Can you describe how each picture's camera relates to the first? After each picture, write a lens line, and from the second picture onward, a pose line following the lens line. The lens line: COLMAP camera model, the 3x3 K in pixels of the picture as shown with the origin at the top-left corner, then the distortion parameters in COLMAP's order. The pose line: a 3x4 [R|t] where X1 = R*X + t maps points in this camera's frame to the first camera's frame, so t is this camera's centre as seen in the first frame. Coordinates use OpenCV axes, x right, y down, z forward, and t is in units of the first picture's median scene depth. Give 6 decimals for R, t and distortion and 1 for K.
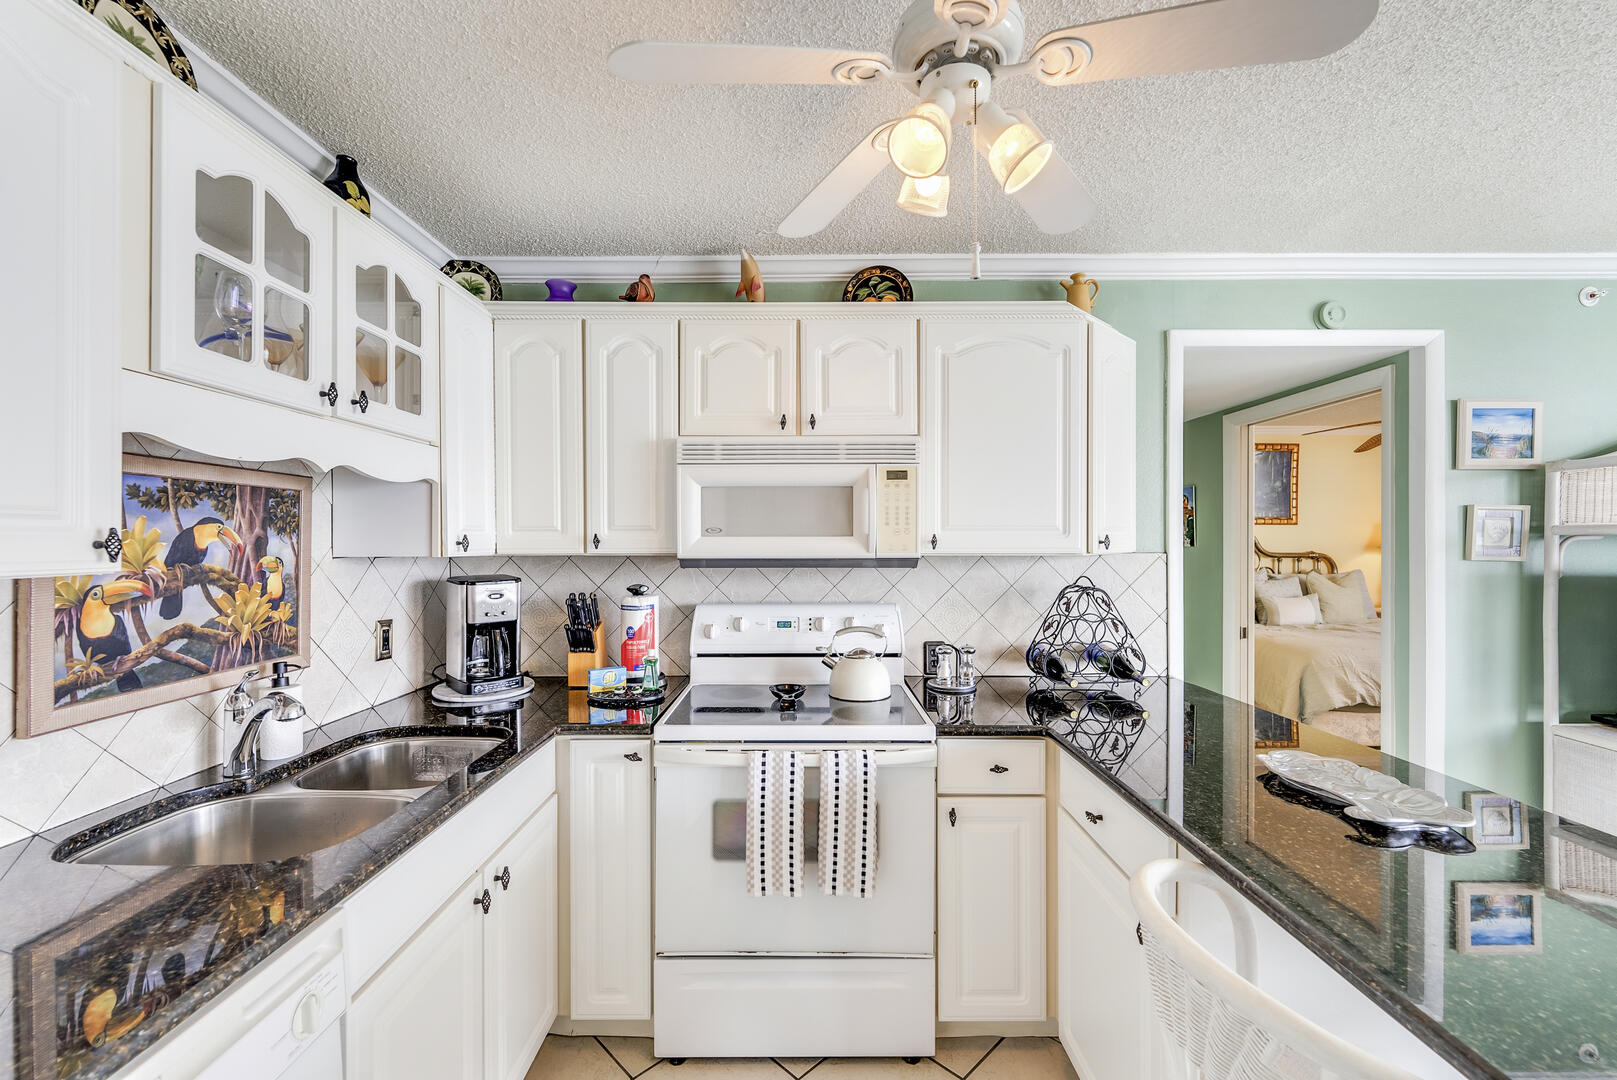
lens RADIAL K [[659.4, 0, 805.7], [0, 659.4, 539.2], [0, 0, 1]] dist [0.001827, -0.001439]
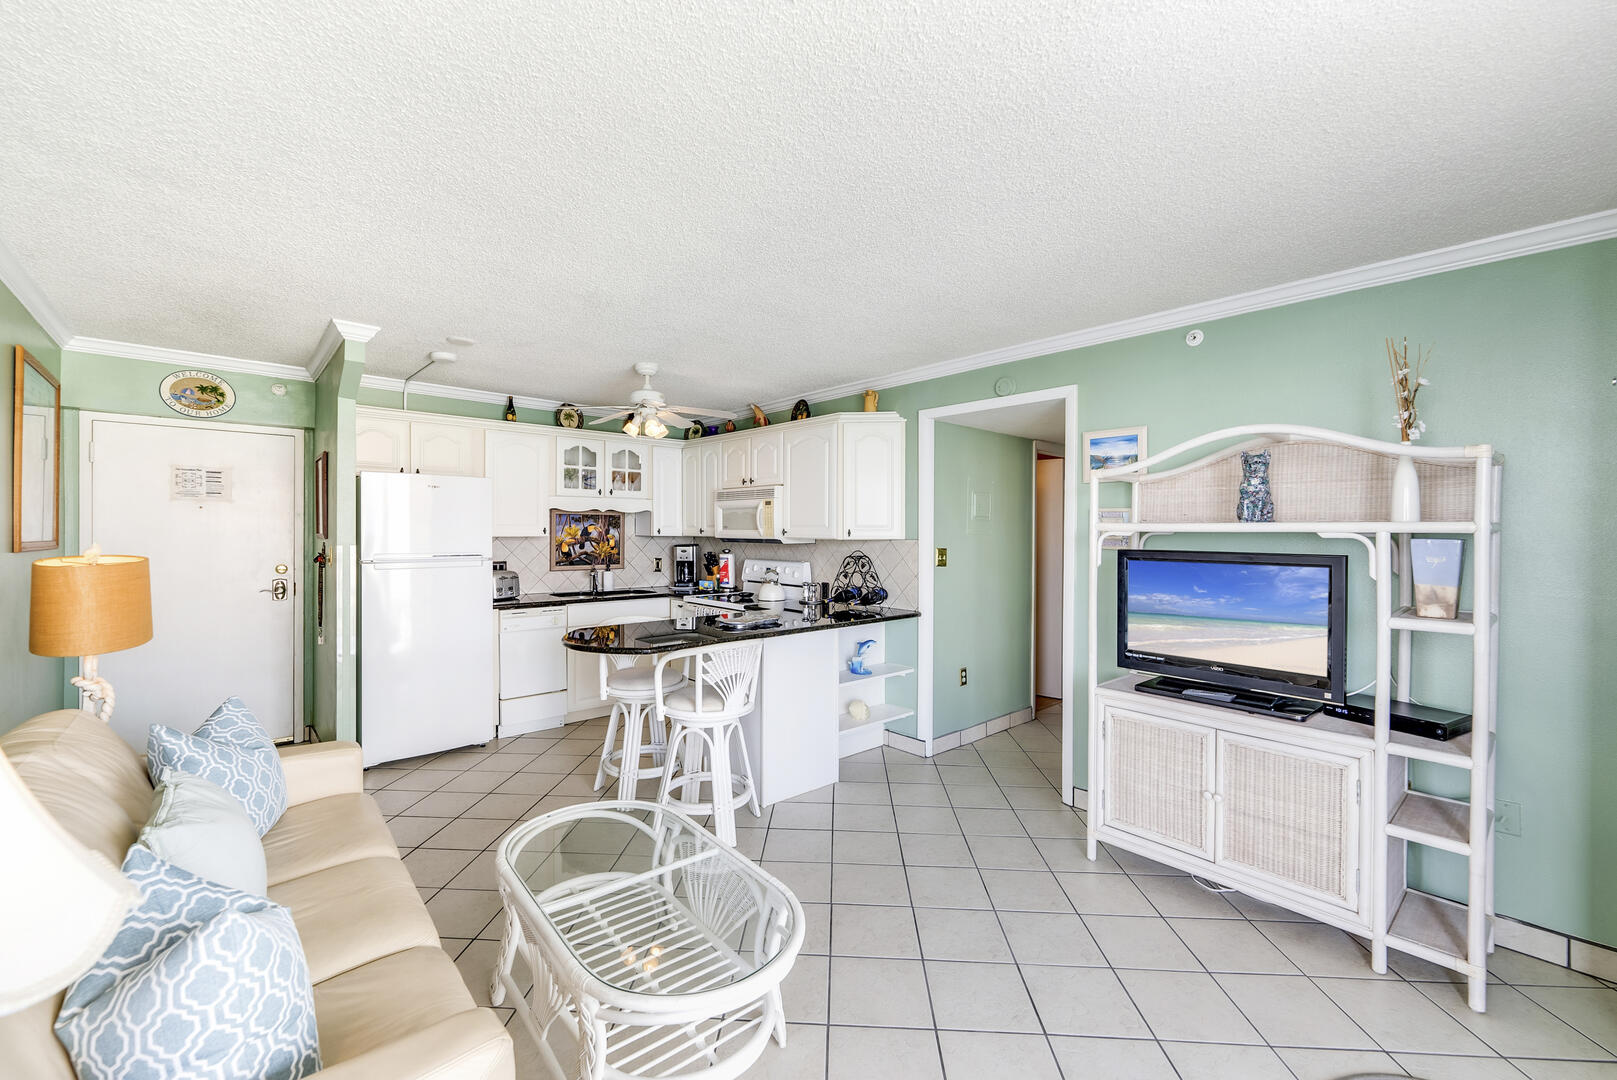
lens RADIAL K [[659.4, 0, 798.8], [0, 659.4, 531.1], [0, 0, 1]] dist [0.001827, -0.001439]
pose [[0.660225, 0.006105, -0.751043, 2.188430], [-0.005632, 0.999979, 0.003178, -0.008659], [0.751046, 0.002132, 0.660246, -0.493721]]
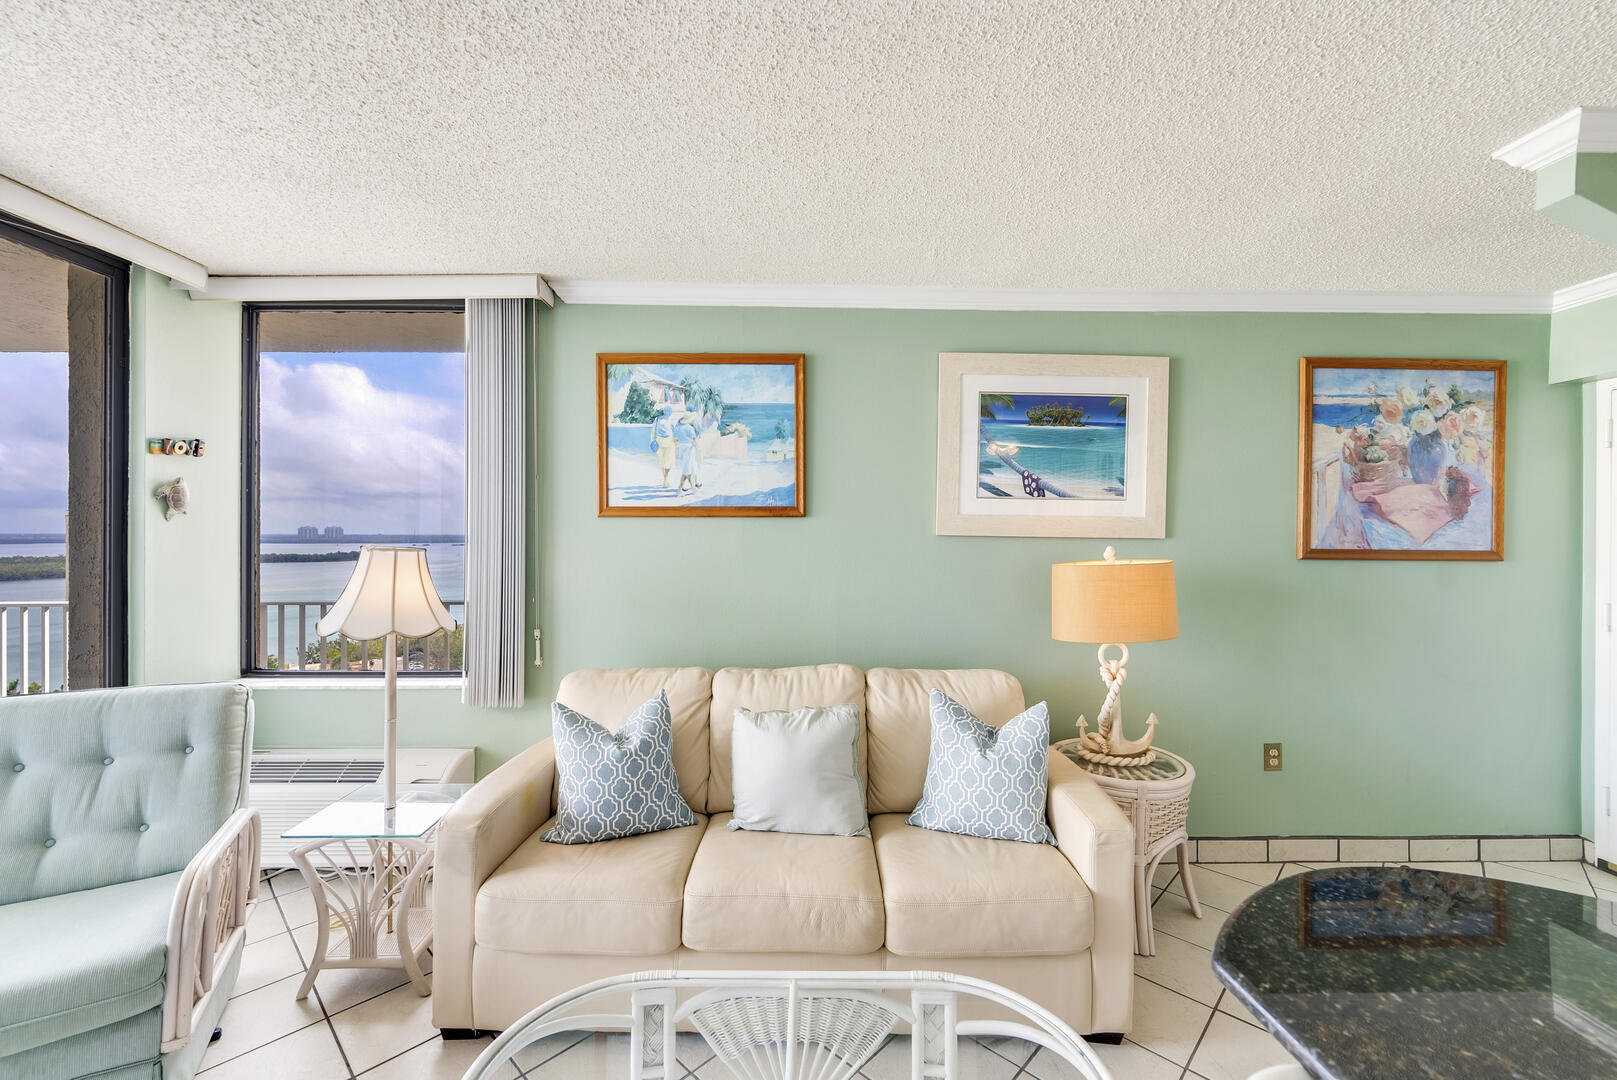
lens RADIAL K [[659.4, 0, 806.6], [0, 659.4, 536.9], [0, 0, 1]] dist [0.001827, -0.001439]
pose [[-0.999871, -0.002527, -0.015891, 1.053444], [-0.002563, 0.999994, 0.002226, 0.004348], [0.015885, 0.002267, -0.999871, 0.714258]]
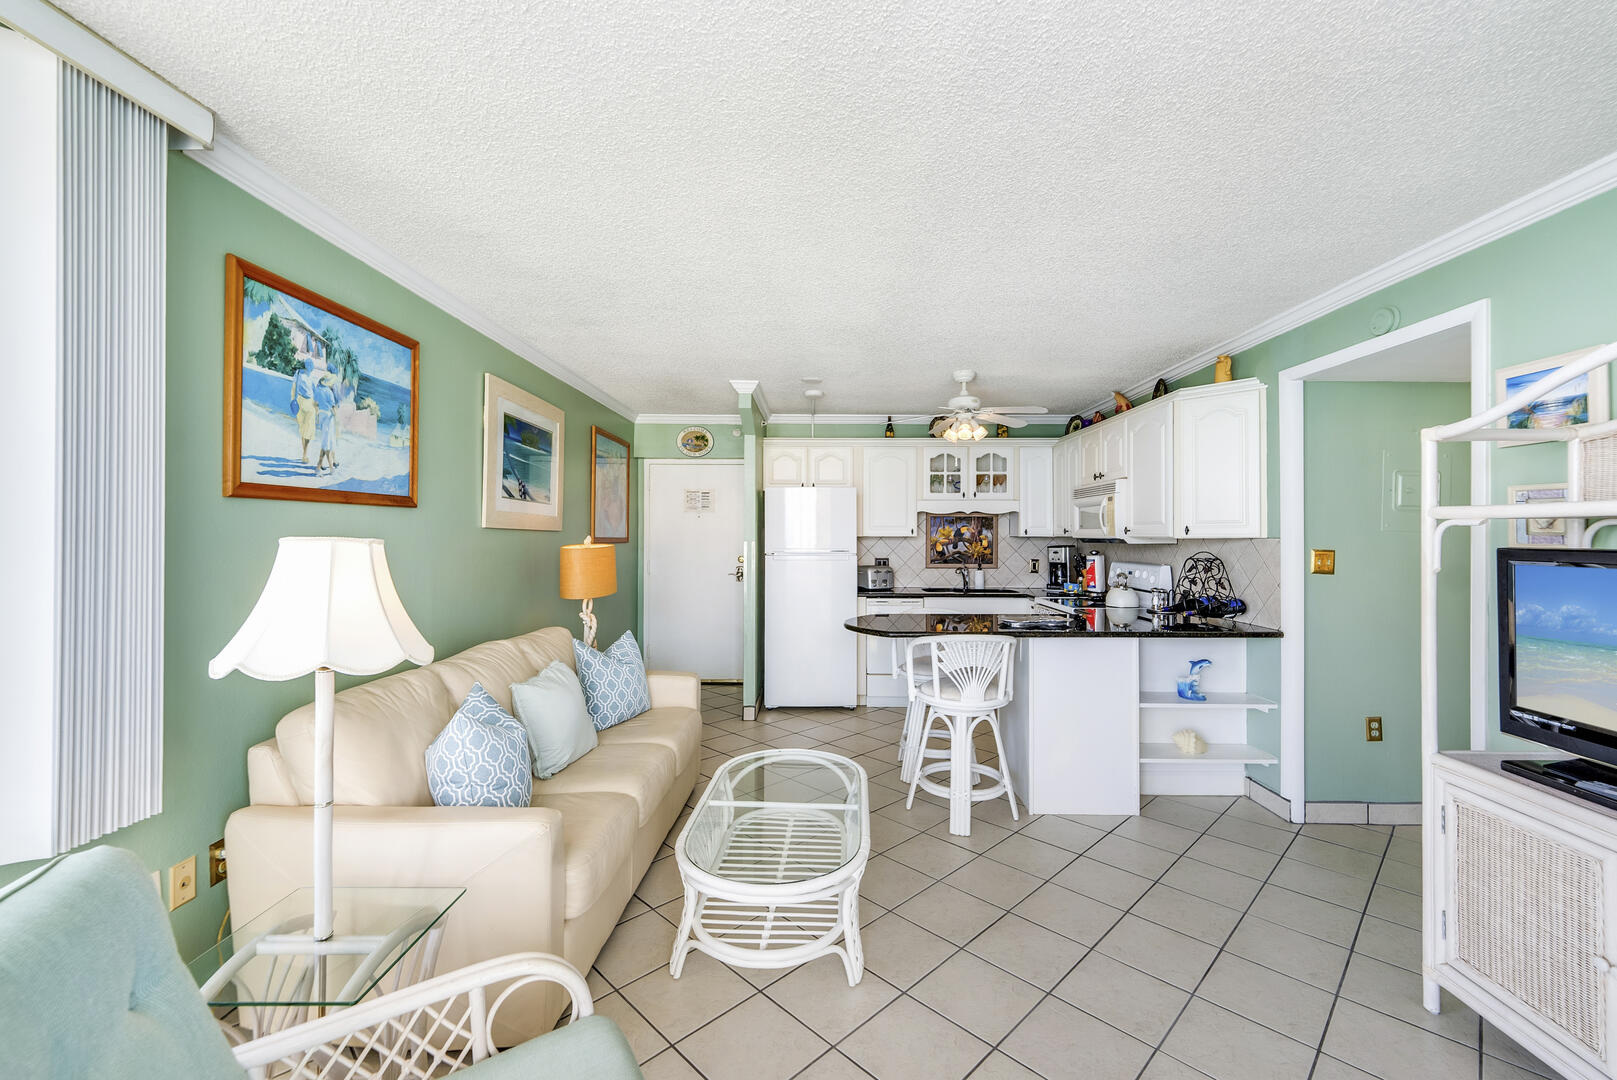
lens RADIAL K [[659.4, 0, 816.0], [0, 659.4, 531.6], [0, 0, 1]] dist [0.001827, -0.001439]
pose [[-0.013582, -0.004228, -0.999899, 2.536710], [-0.002554, 0.999988, -0.004194, 0.019556], [0.999904, 0.002497, -0.013593, 0.106775]]
